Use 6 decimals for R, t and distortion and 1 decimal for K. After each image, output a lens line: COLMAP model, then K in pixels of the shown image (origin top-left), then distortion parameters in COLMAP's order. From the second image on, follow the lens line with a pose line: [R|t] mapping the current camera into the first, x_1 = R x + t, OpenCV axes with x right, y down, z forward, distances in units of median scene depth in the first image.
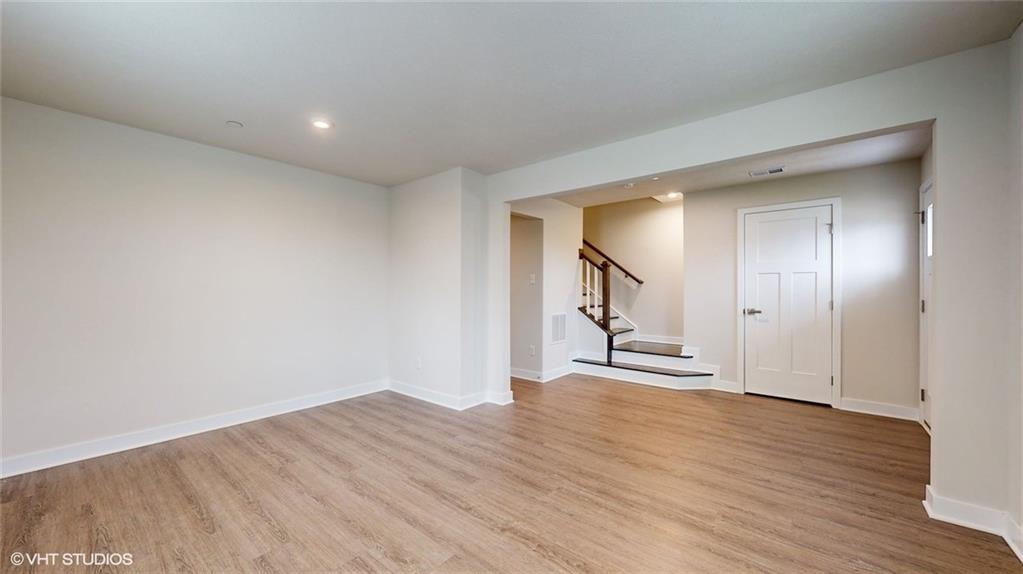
lens RADIAL K [[378.2, 0, 510.3], [0, 378.2, 292.2], [0, 0, 1]] dist [0.002073, 0.000111]
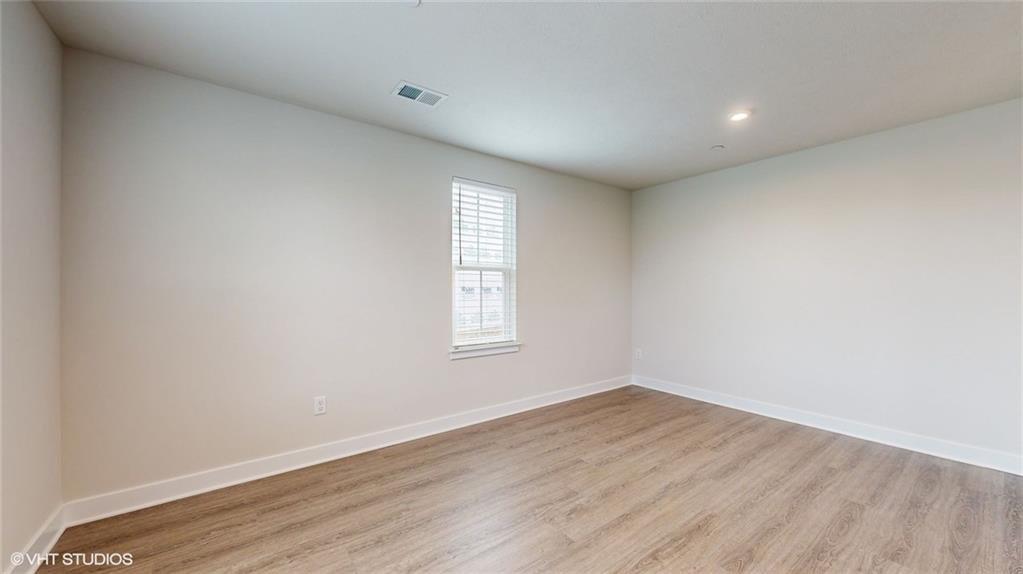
lens RADIAL K [[378.2, 0, 515.4], [0, 378.2, 286.9], [0, 0, 1]] dist [0.002073, 0.000111]
pose [[-0.225500, -0.006393, -0.974222, 0.522447], [-0.007508, 0.999960, -0.004824, -0.002500], [0.974214, 0.006227, -0.225539, 0.613400]]
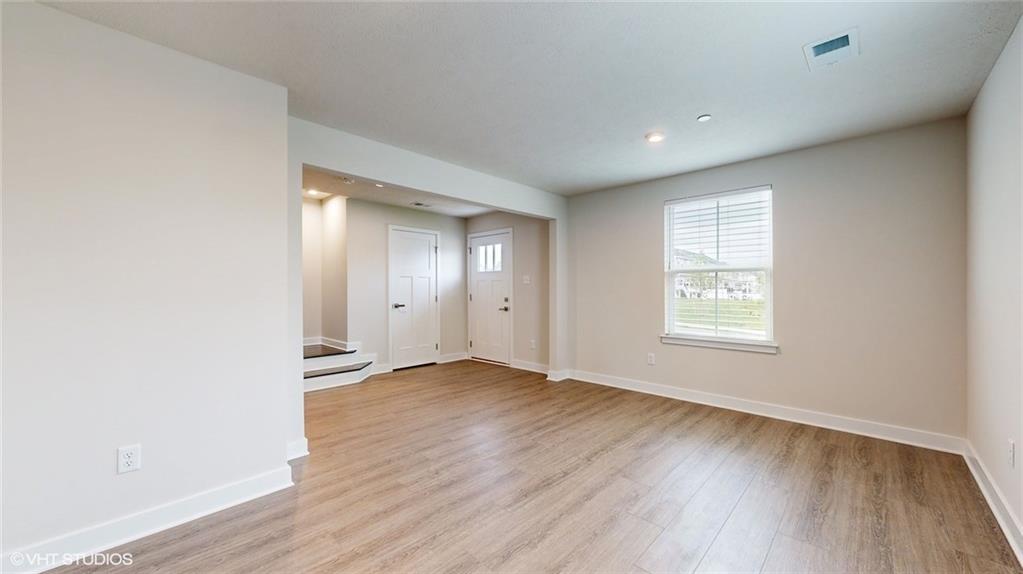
lens RADIAL K [[378.2, 0, 513.9], [0, 378.2, 289.9], [0, 0, 1]] dist [0.002073, 0.000111]
pose [[0.070758, -0.004159, 0.997485, -0.902480], [0.009107, 0.999952, 0.003523, -0.005484], [-0.997452, 0.008835, 0.070793, 0.740945]]
